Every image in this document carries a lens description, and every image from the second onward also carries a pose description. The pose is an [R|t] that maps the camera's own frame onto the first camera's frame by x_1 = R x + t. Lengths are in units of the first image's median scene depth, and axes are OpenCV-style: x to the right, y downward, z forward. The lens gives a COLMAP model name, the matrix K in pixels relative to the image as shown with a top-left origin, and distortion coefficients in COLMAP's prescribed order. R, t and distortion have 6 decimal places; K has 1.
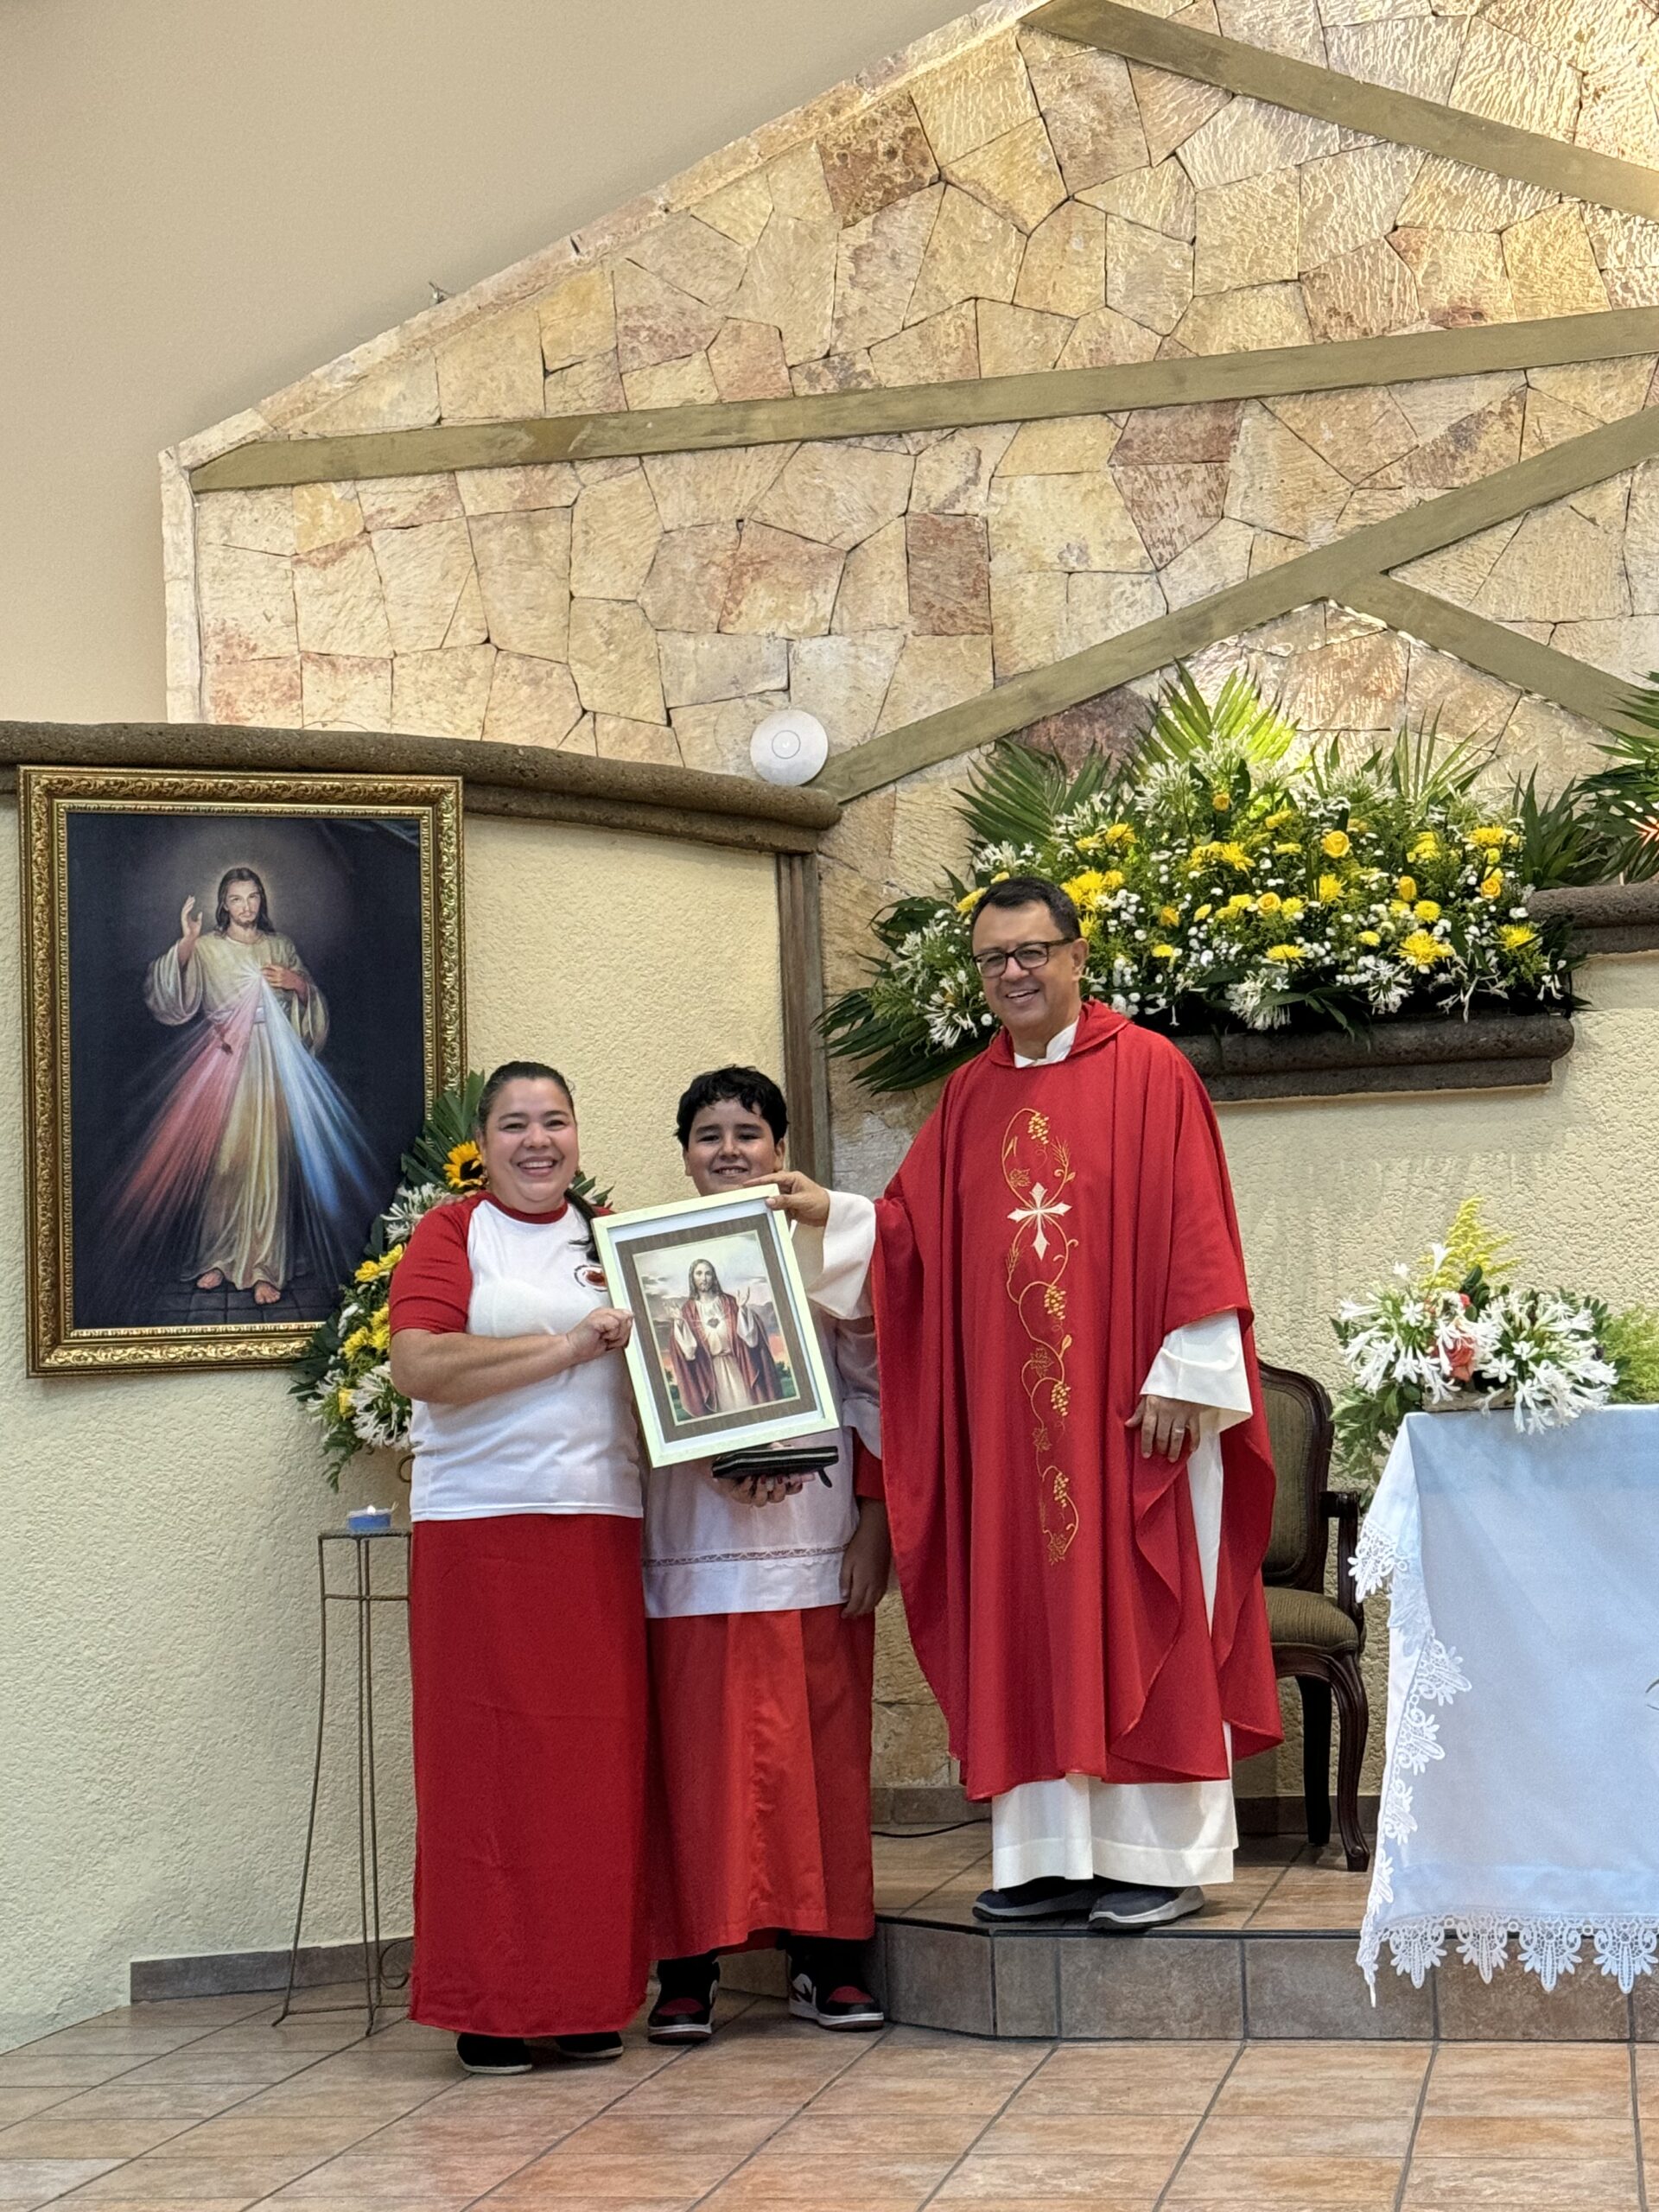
lens RADIAL K [[3824.1, 0, 829.5], [0, 3824.1, 1106.0], [0, 0, 1]] dist [0.198644, -0.209981]
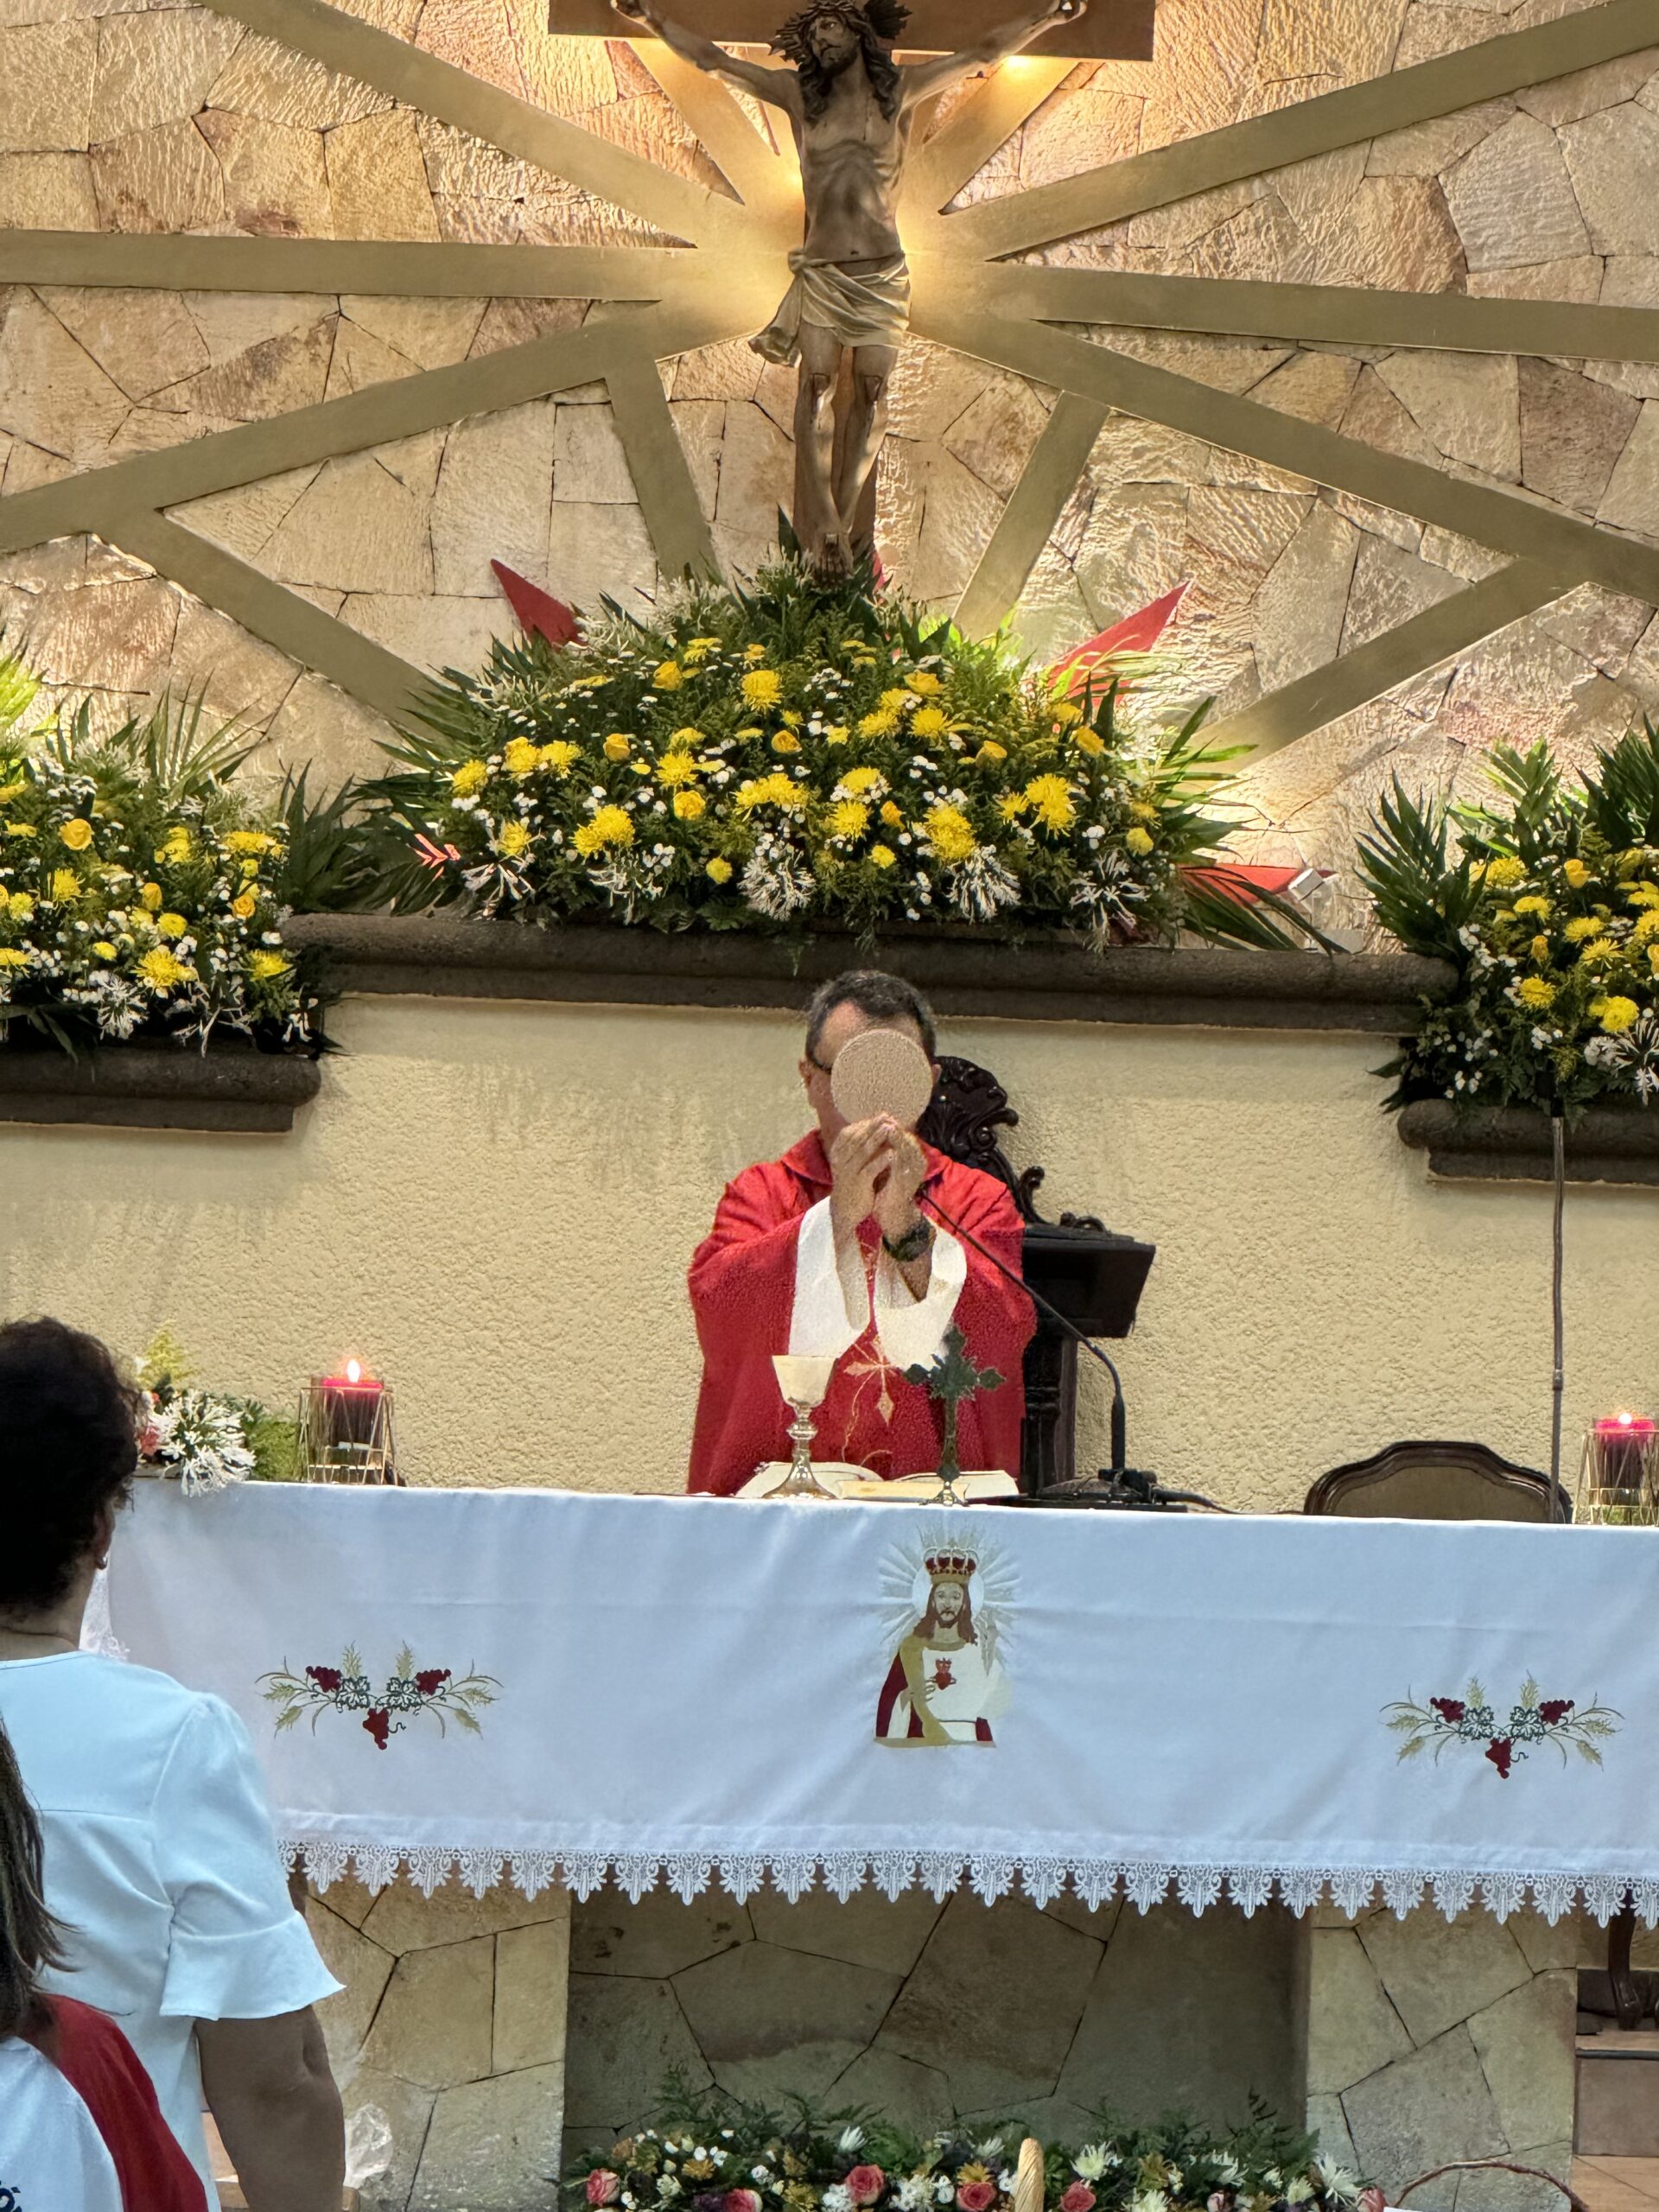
lens RADIAL K [[9080.8, 0, 892.5], [0, 9080.8, 1106.1], [0, 0, 1]] dist [-0.757919, 23.930694]
pose [[0.968747, 0.084968, 0.233044, -0.153790], [-0.092832, 0.995417, 0.022967, -0.068449], [-0.230024, -0.043883, 0.972195, -0.989548]]
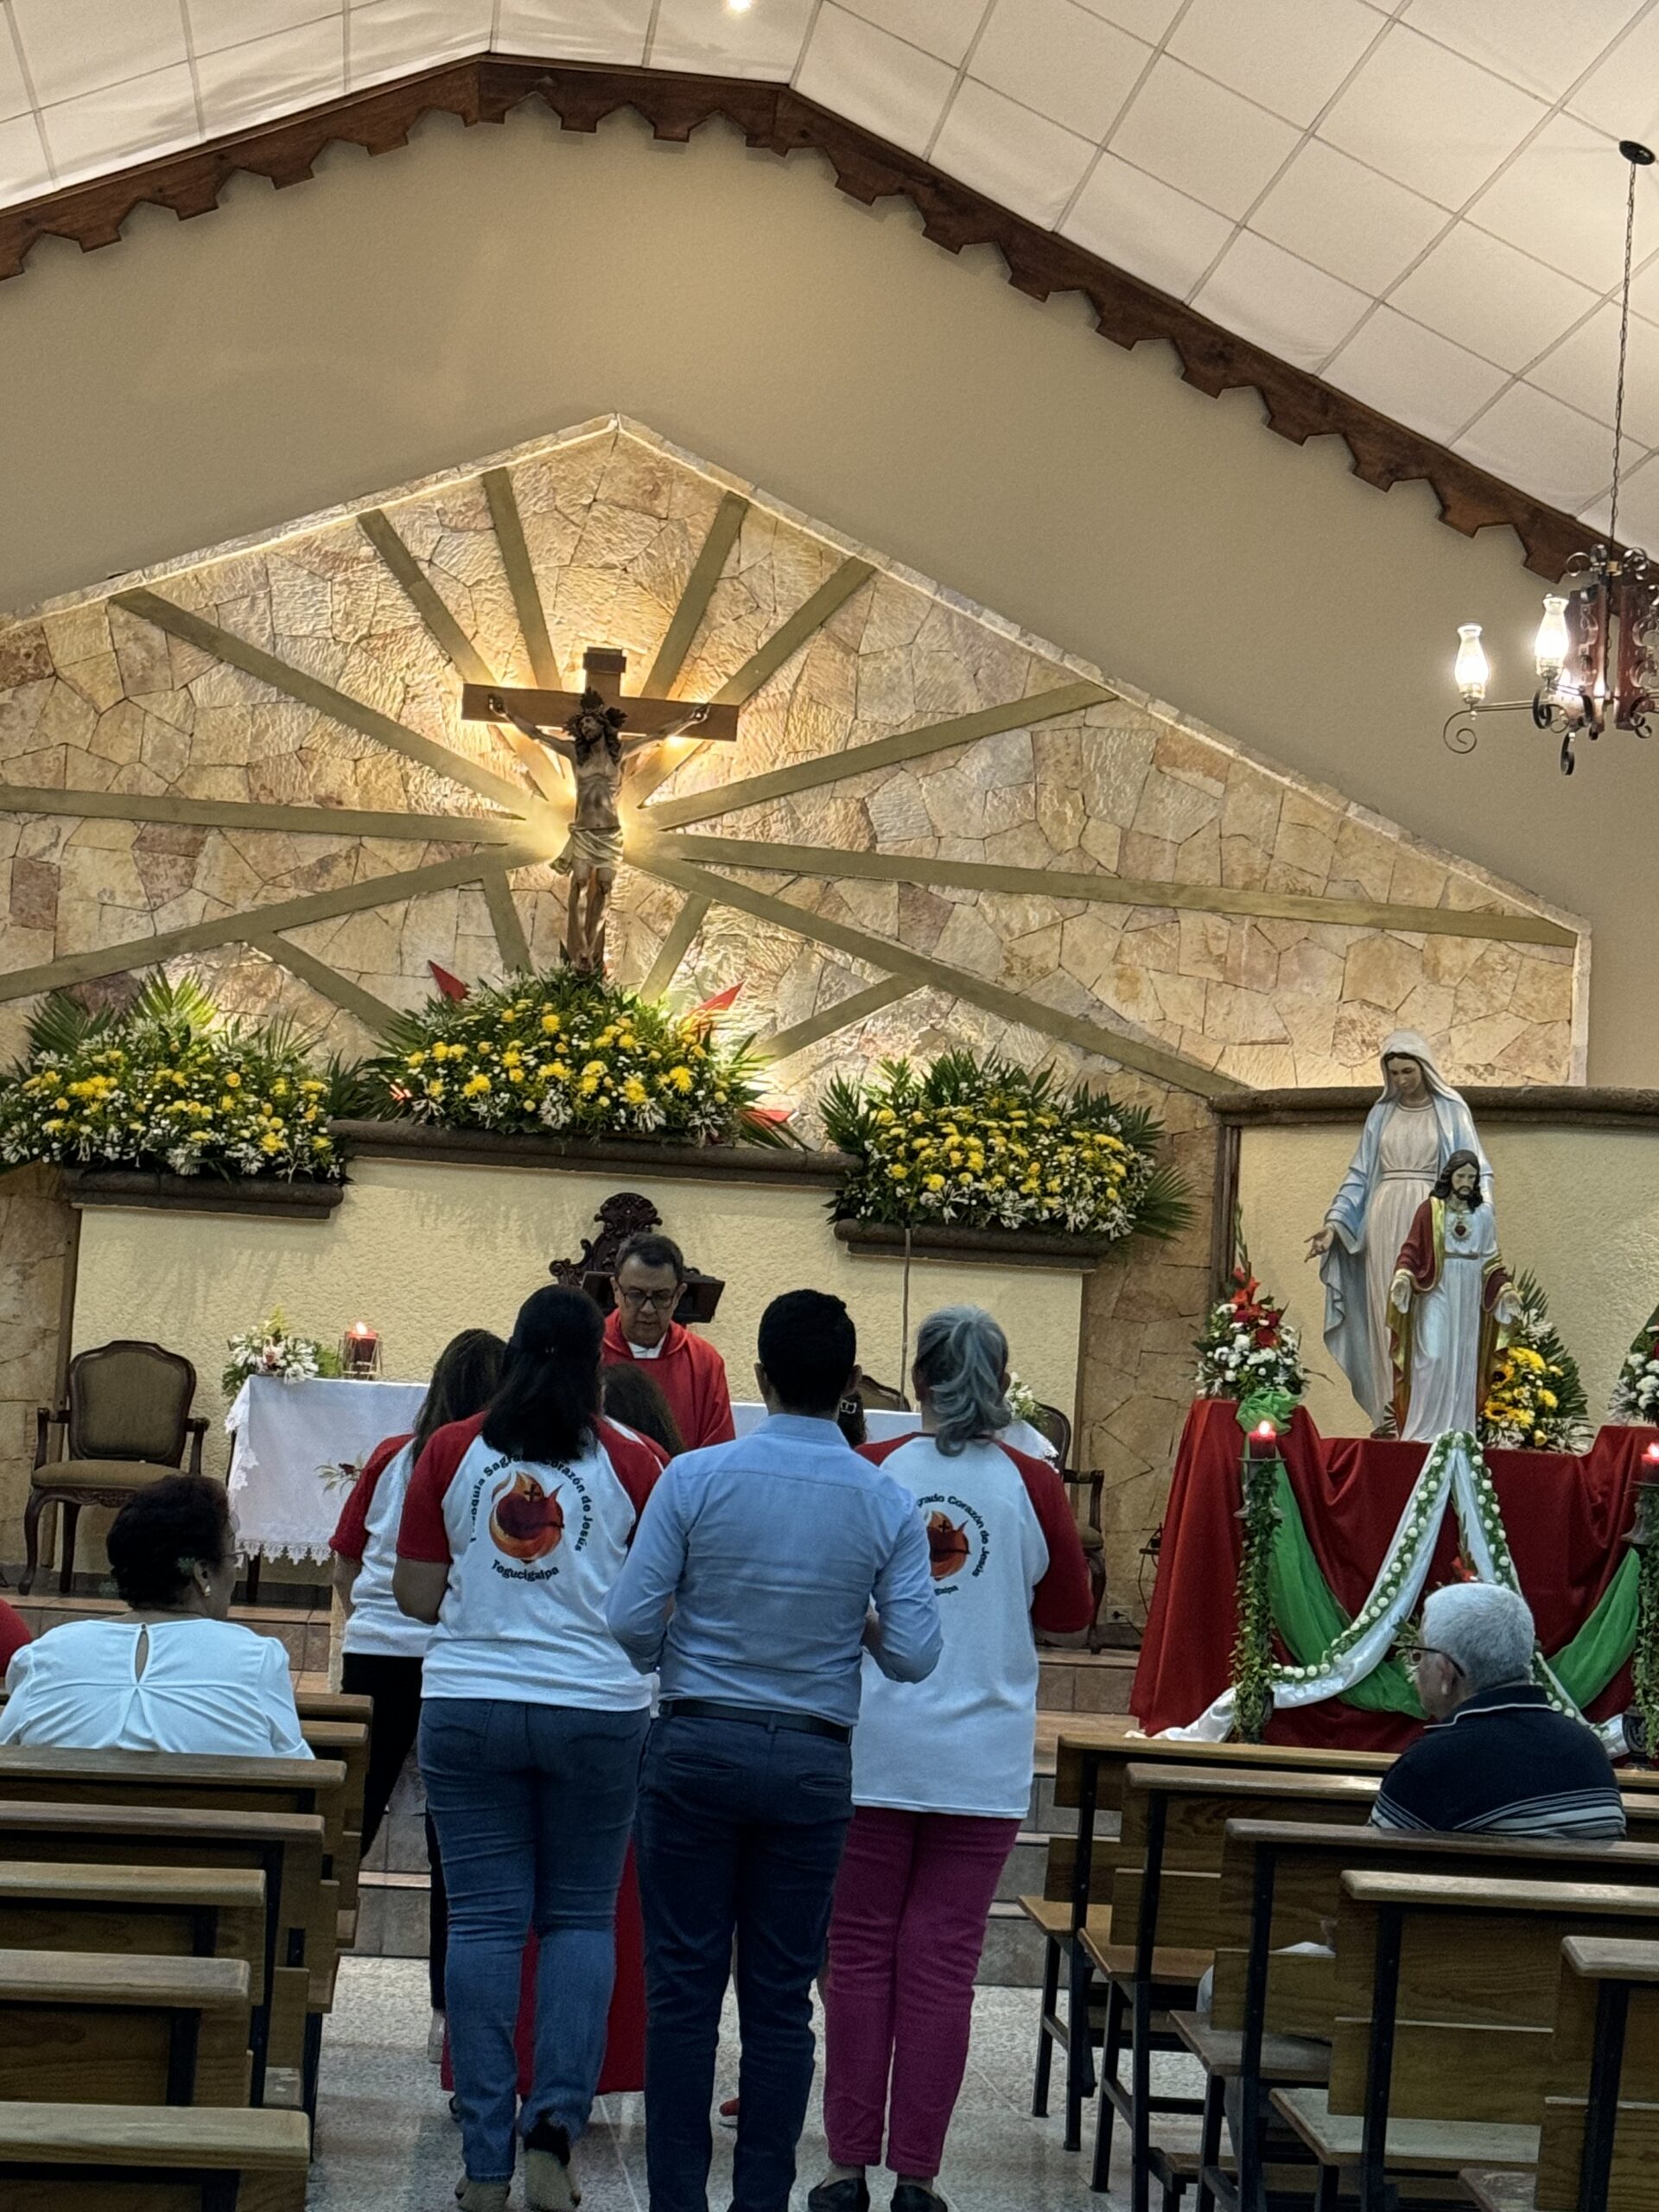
lens RADIAL K [[4238.7, 0, 825.3], [0, 4238.7, 1146.7], [0, 0, 1]] dist [0.121572, 0.191031]
pose [[0.951152, 0.116177, 0.286031, -0.178039], [-0.121521, 0.992588, 0.000940, -0.070155], [-0.283802, -0.035653, 0.958220, -1.044713]]
